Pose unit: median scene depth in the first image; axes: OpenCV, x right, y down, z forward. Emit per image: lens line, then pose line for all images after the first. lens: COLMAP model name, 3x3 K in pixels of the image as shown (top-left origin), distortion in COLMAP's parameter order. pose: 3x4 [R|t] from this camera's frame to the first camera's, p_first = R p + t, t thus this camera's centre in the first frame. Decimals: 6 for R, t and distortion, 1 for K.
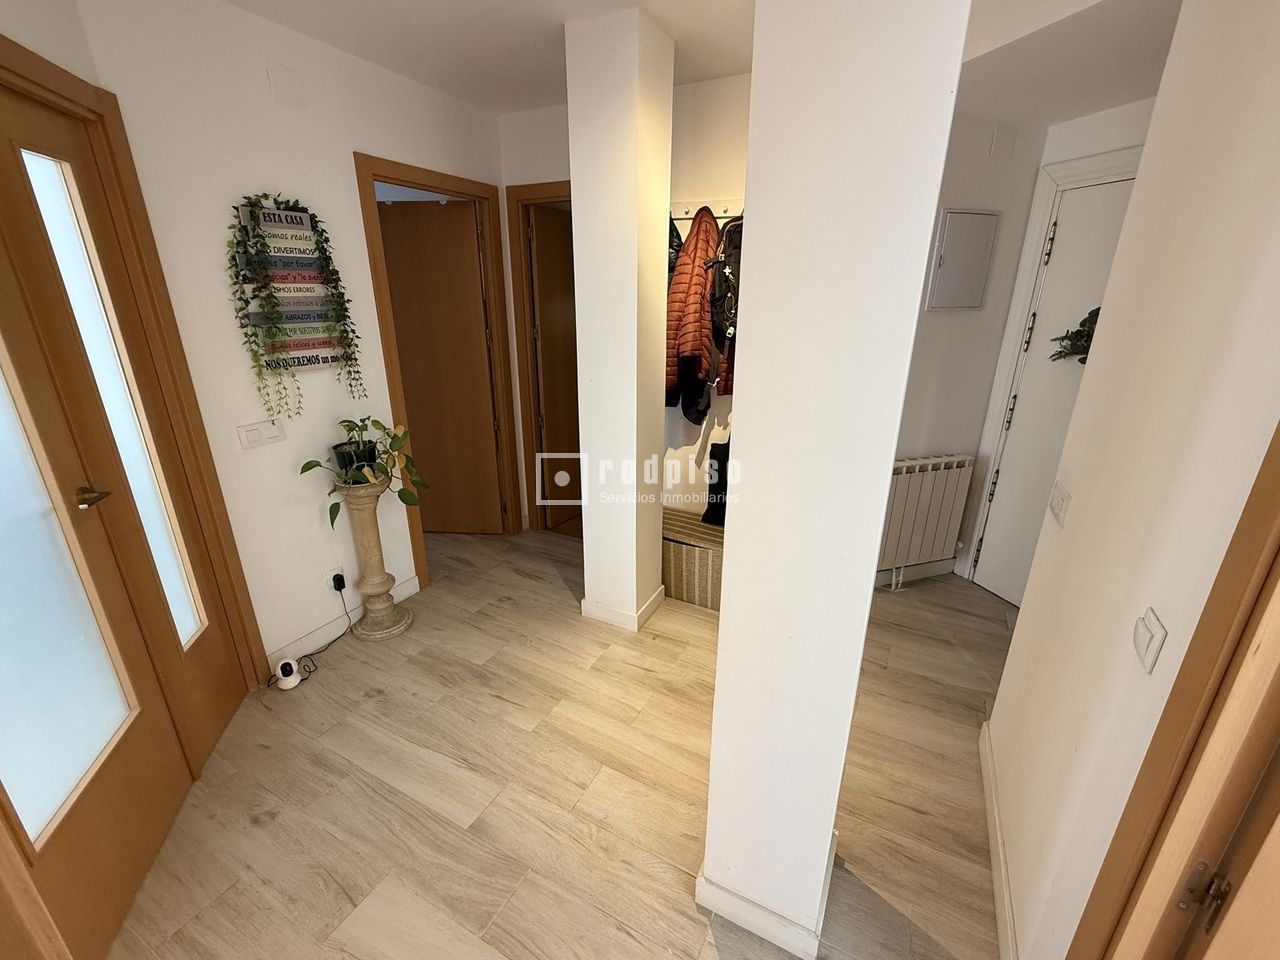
lens RADIAL K [[550.1, 0, 631.3], [0, 550.1, 479.4], [0, 0, 1]] dist [0.003123, -0.000059]
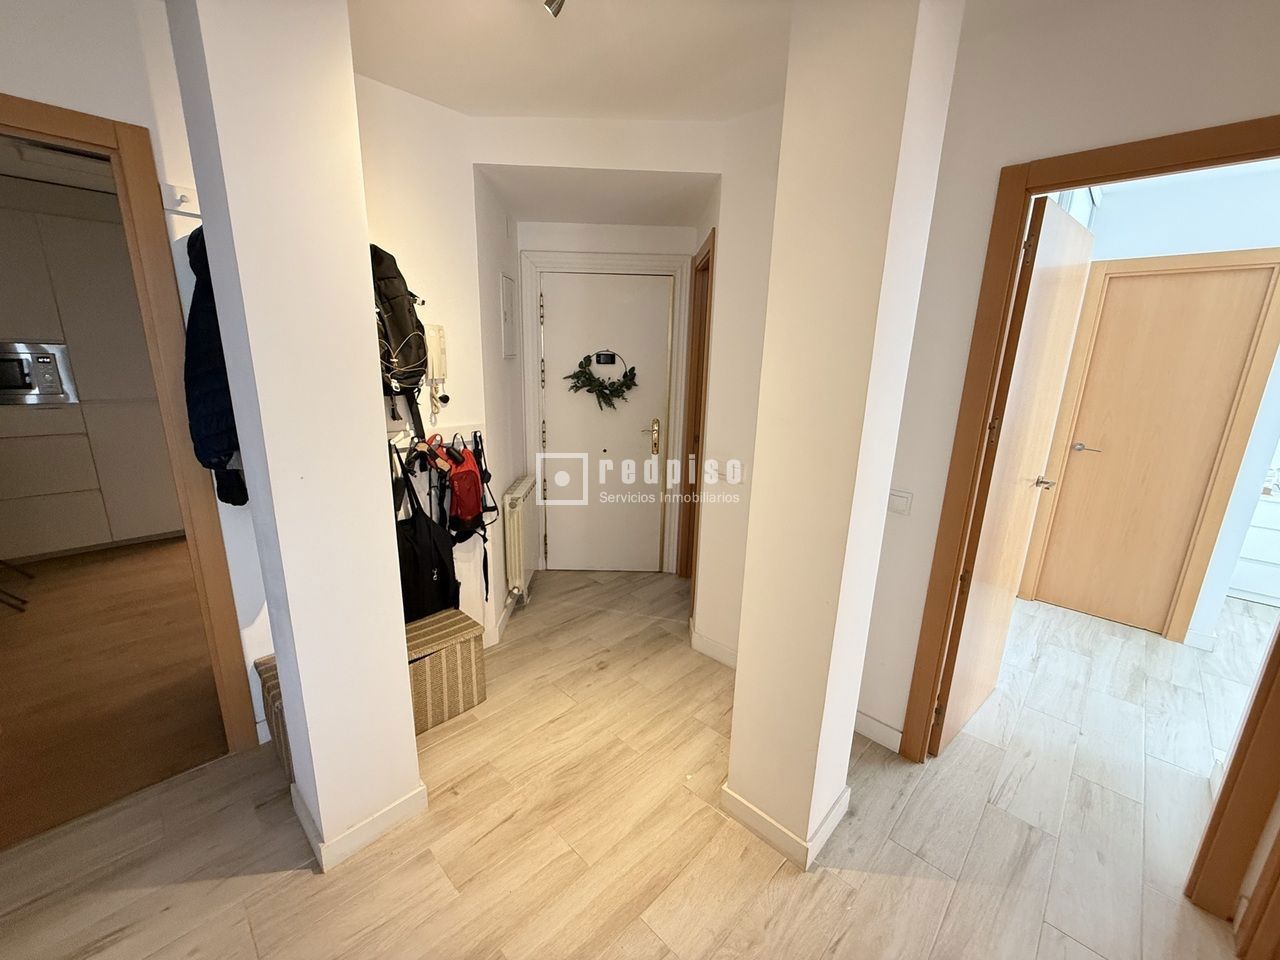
lens RADIAL K [[517.5, 0, 645.9], [0, 517.5, 477.4], [0, 0, 1]] dist [0.001421, 0.000249]
pose [[0.266104, -0.221906, 0.938054, -0.539344], [0.287573, 0.947103, 0.142469, -0.166474], [-0.920049, 0.231848, 0.315842, 0.534439]]
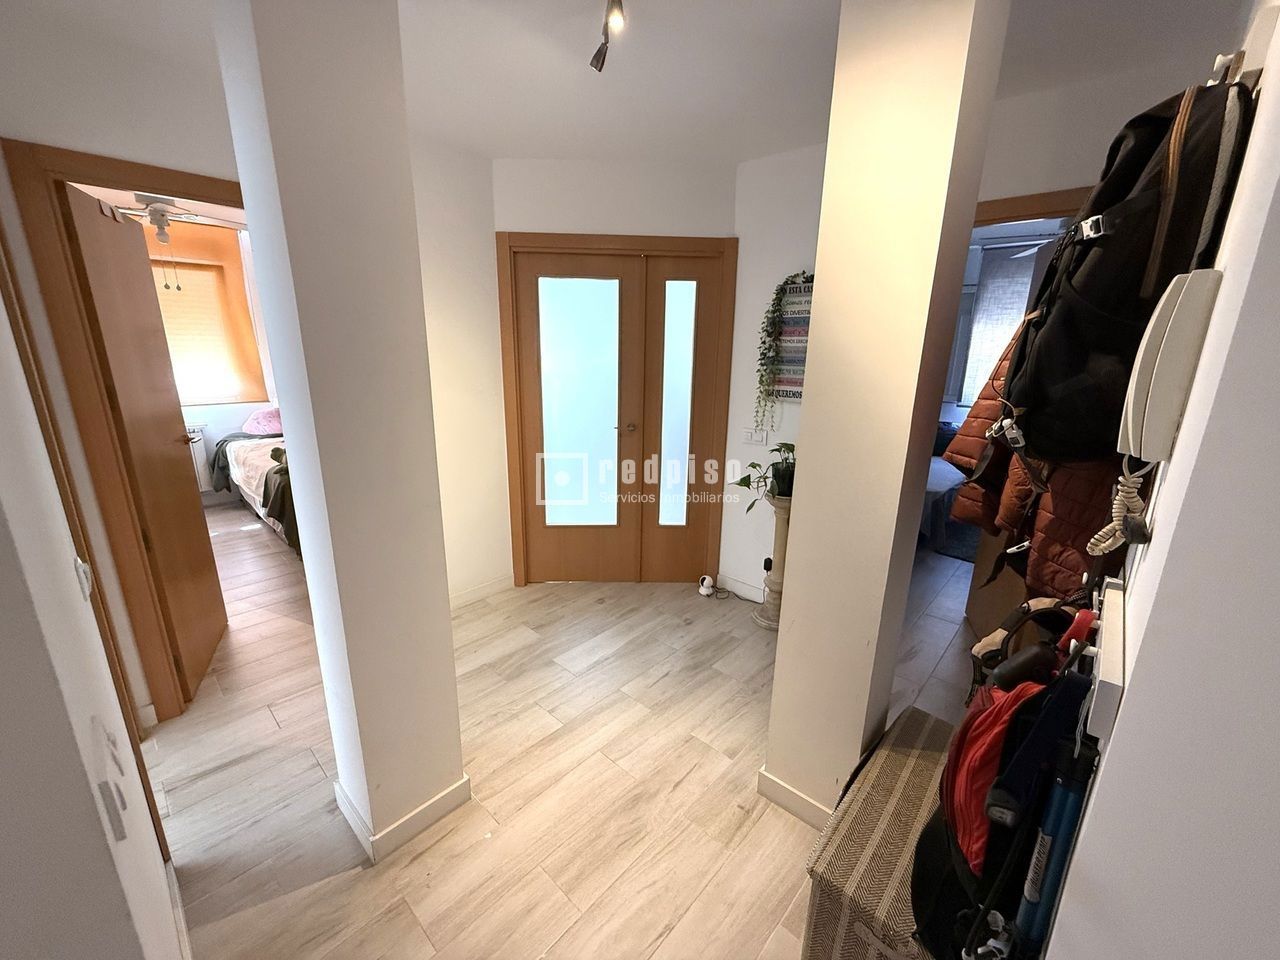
lens RADIAL K [[517.5, 0, 647.8], [0, 517.5, 479.6], [0, 0, 1]] dist [0.001421, 0.000249]
pose [[-0.242784, 0.236811, -0.940732, 0.729076], [-0.339504, 0.887676, 0.311075, -0.314317], [0.908731, 0.394906, -0.135115, 0.972912]]
